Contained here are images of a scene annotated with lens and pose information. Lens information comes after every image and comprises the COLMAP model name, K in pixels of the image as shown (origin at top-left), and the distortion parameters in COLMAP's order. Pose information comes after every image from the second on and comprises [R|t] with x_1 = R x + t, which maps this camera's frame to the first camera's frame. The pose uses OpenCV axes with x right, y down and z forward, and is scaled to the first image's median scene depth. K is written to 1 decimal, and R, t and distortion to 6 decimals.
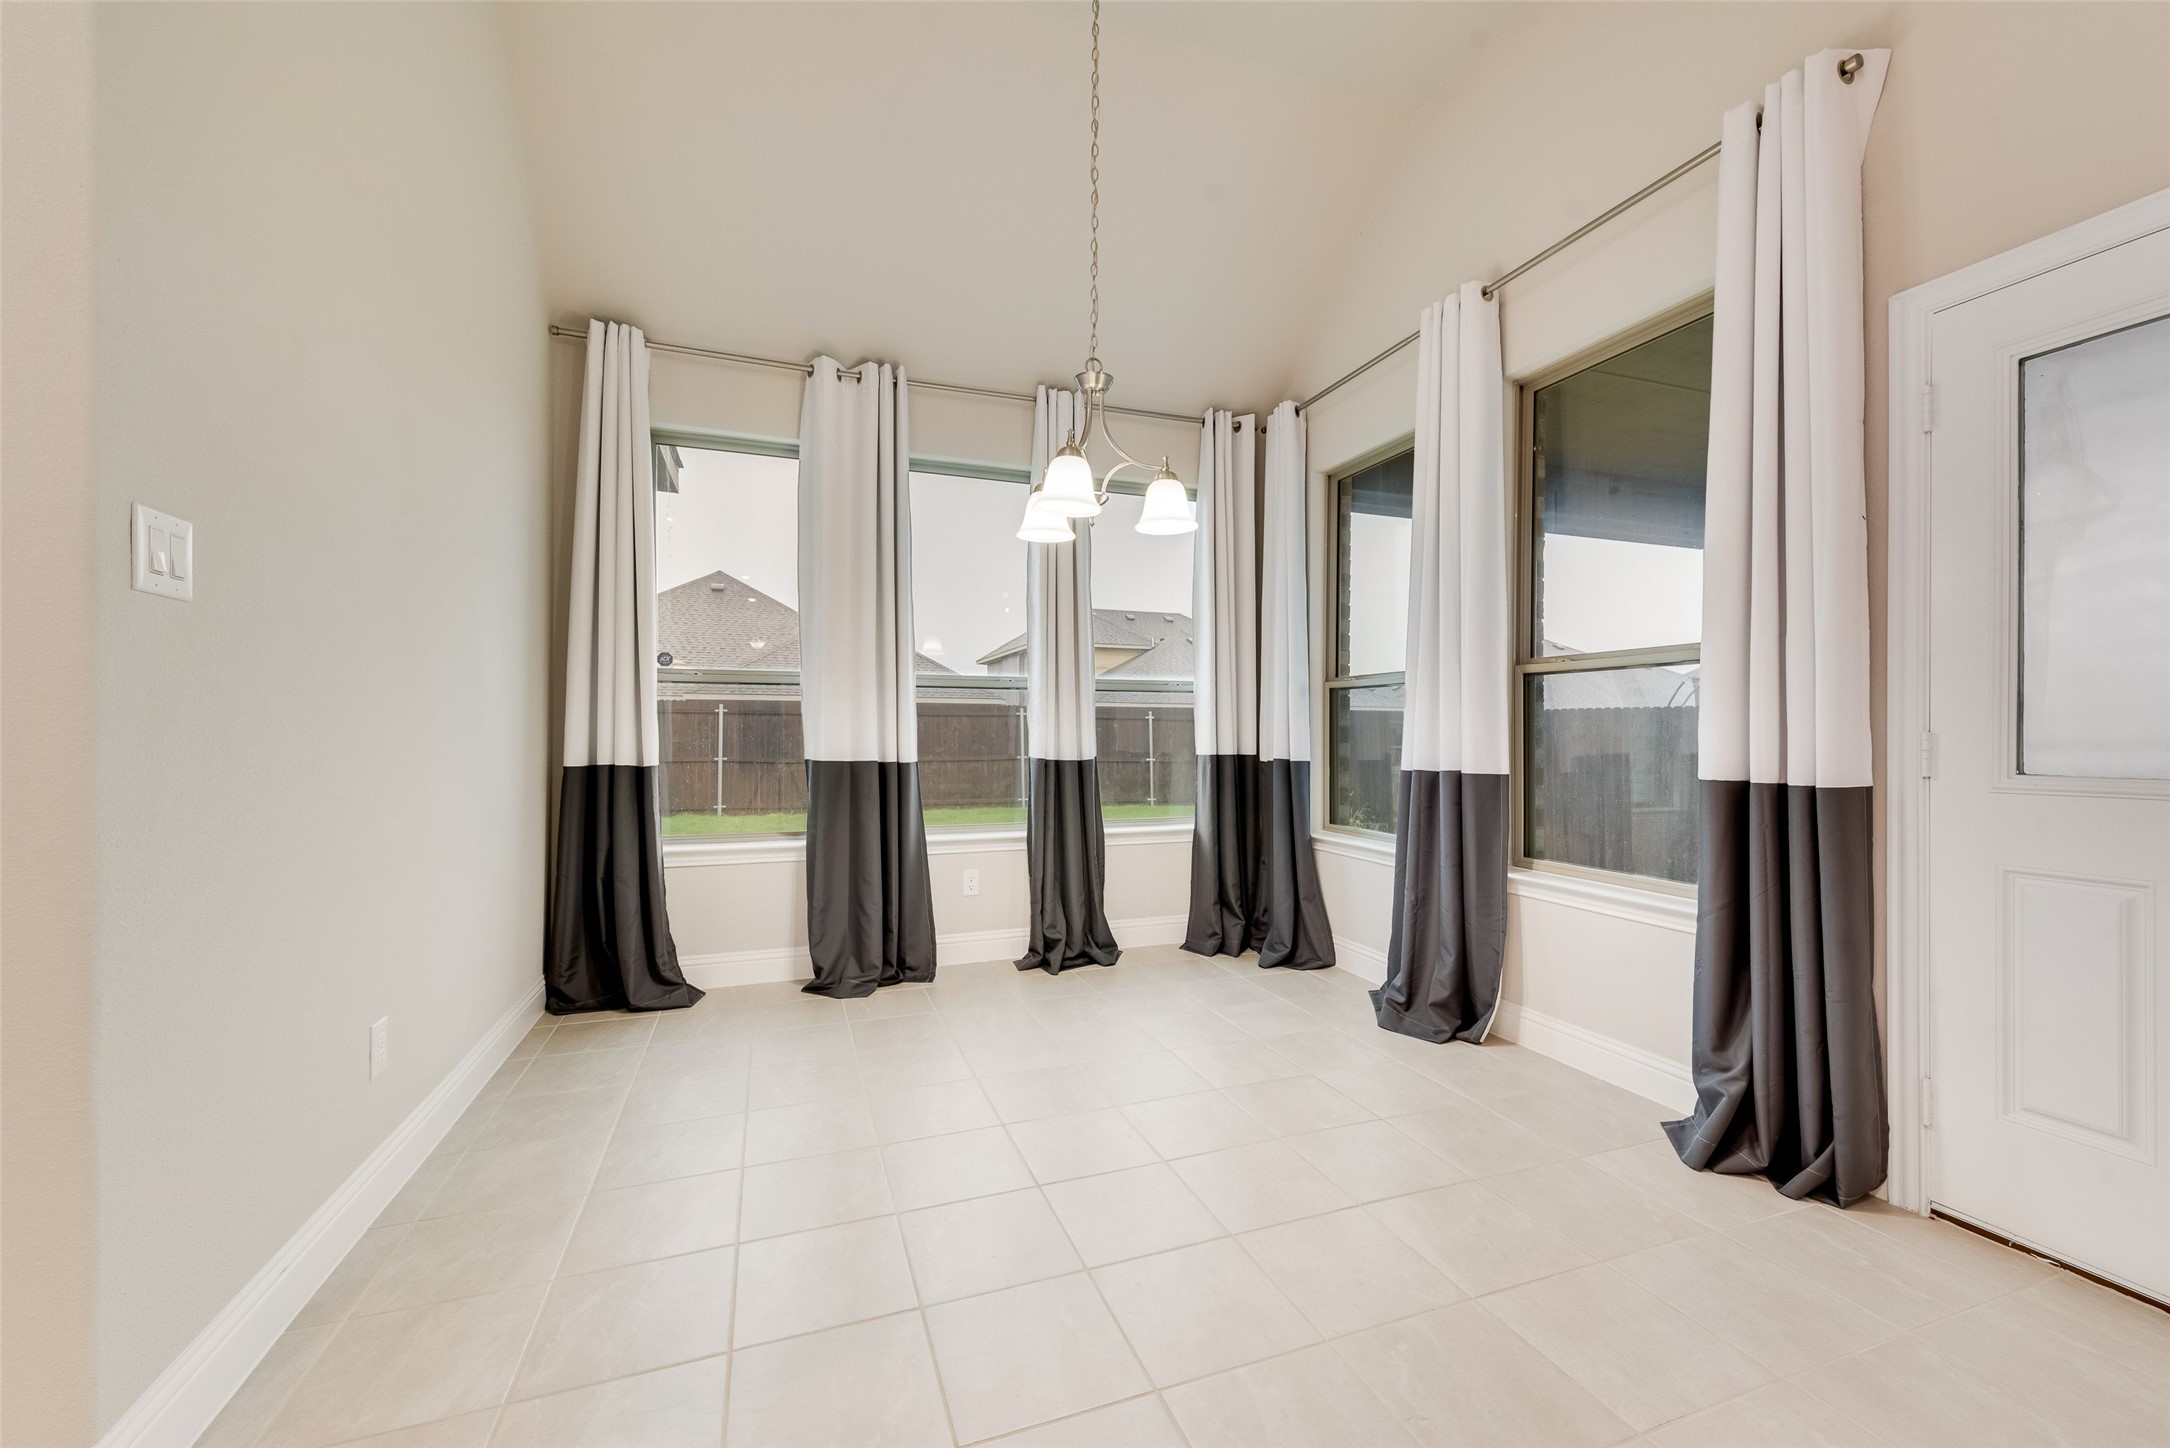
lens RADIAL K [[839.1, 0, 1085.0], [0, 839.1, 724.0], [0, 0, 1]] dist [0.000041, -0.000005]
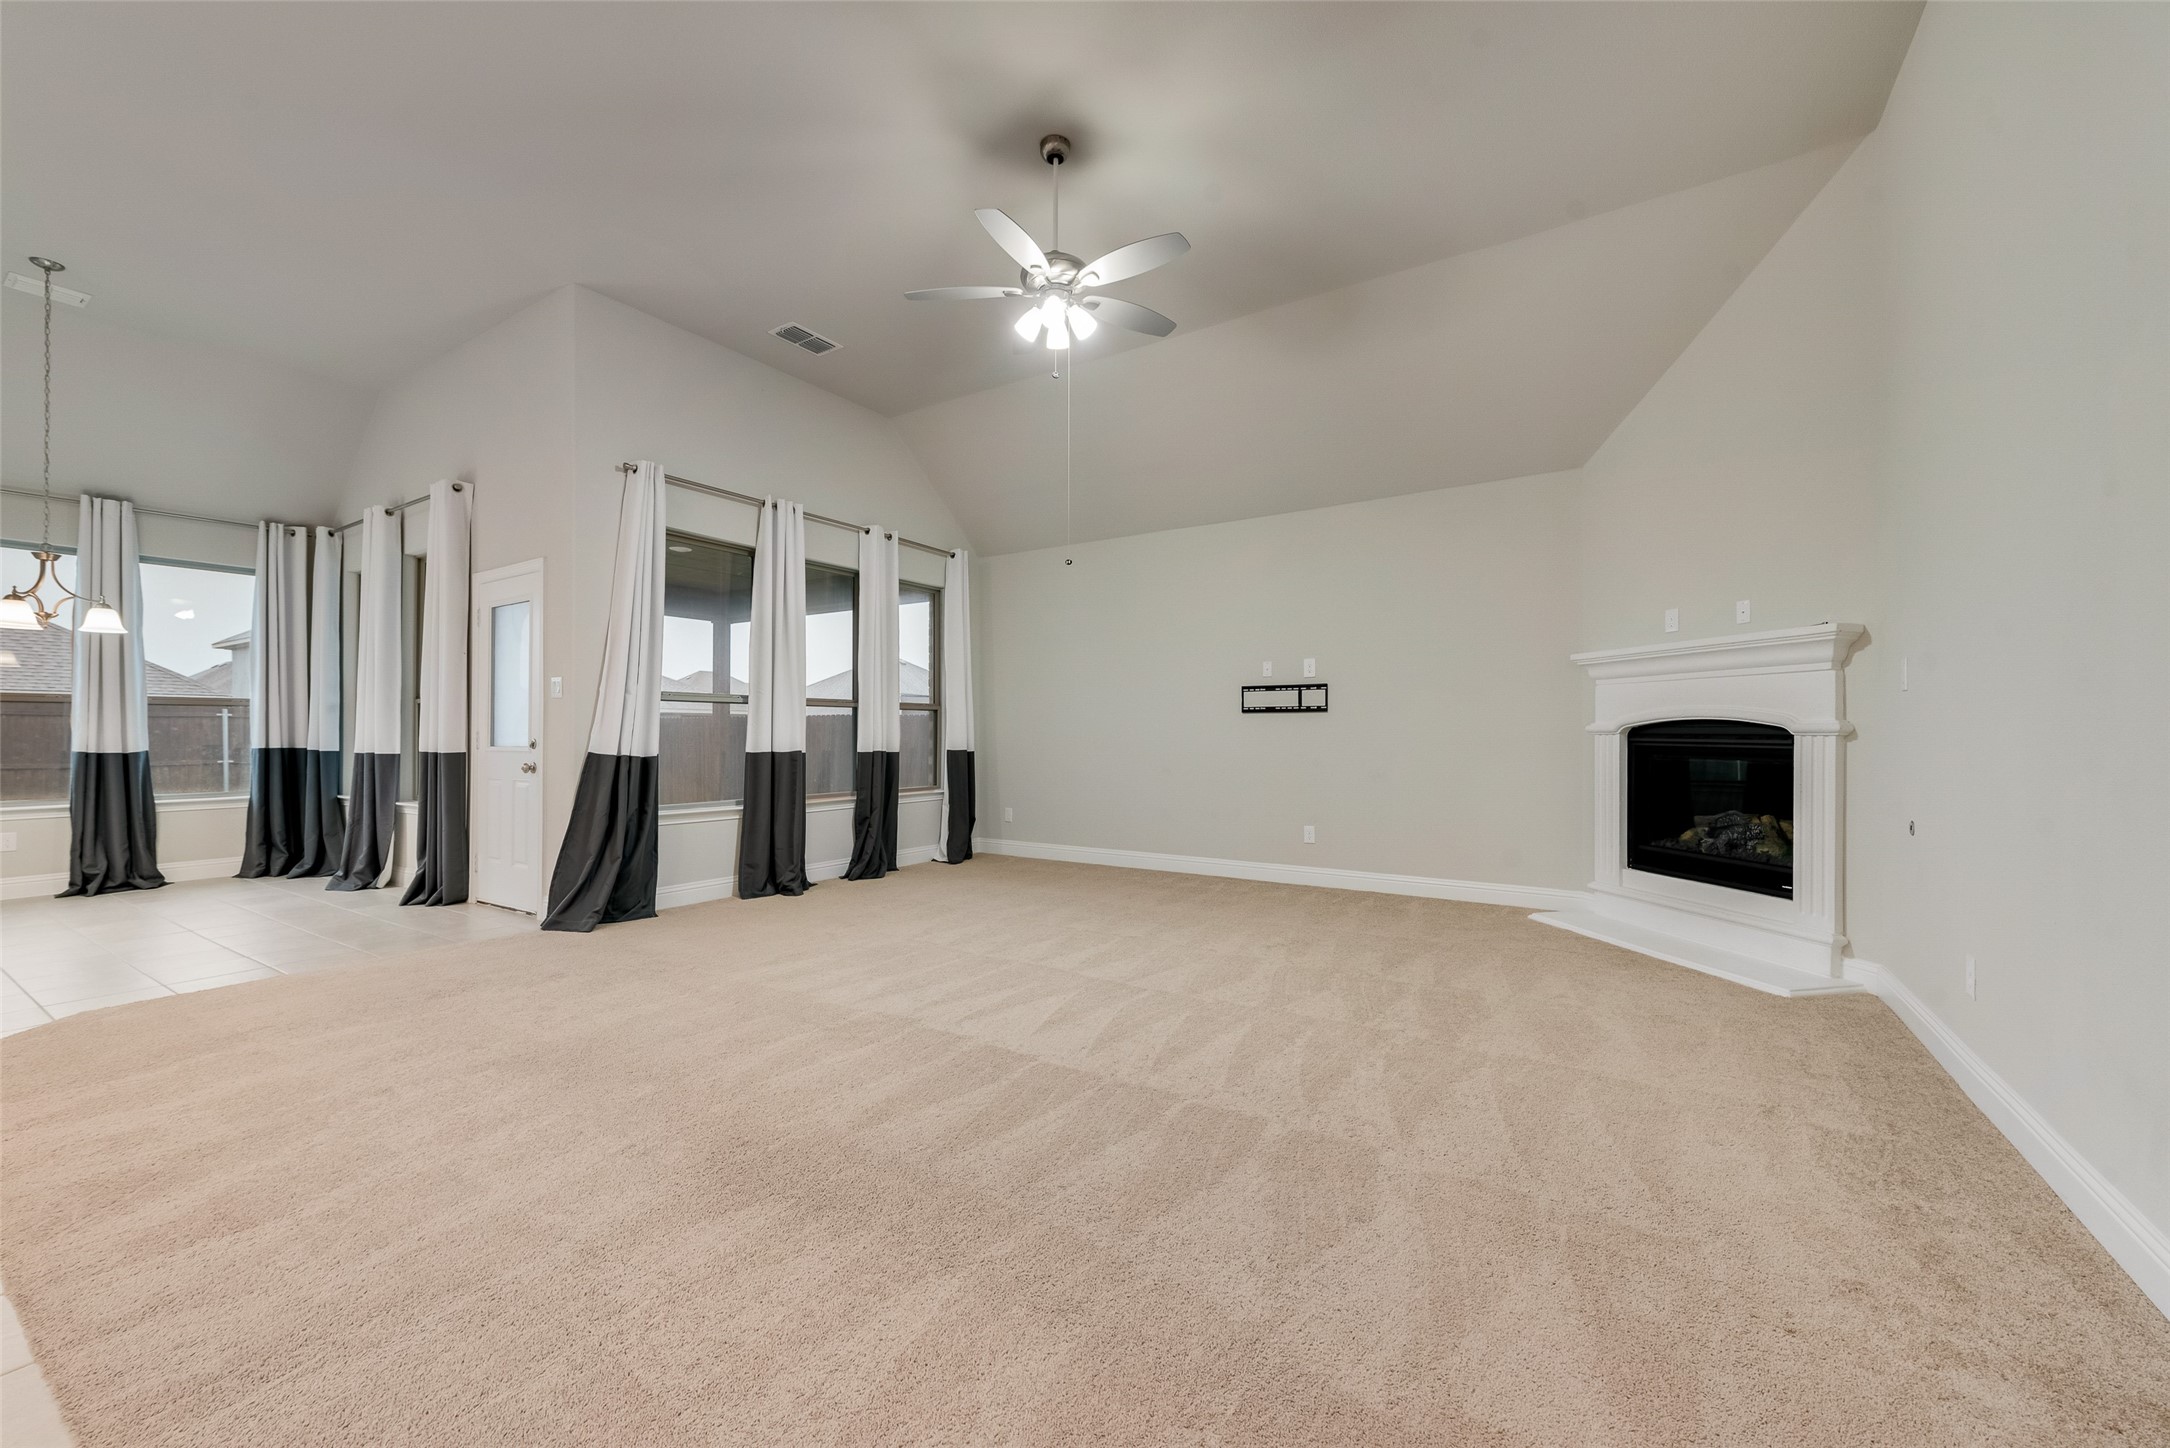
lens RADIAL K [[839.1, 0, 1085.0], [0, 839.1, 724.0], [0, 0, 1]] dist [0.000041, -0.000005]
pose [[0.793686, -0.000445, 0.608328, 0.438985], [-0.001940, 0.999993, 0.003262, -0.016385], [-0.608325, -0.003769, 0.793679, -1.200737]]
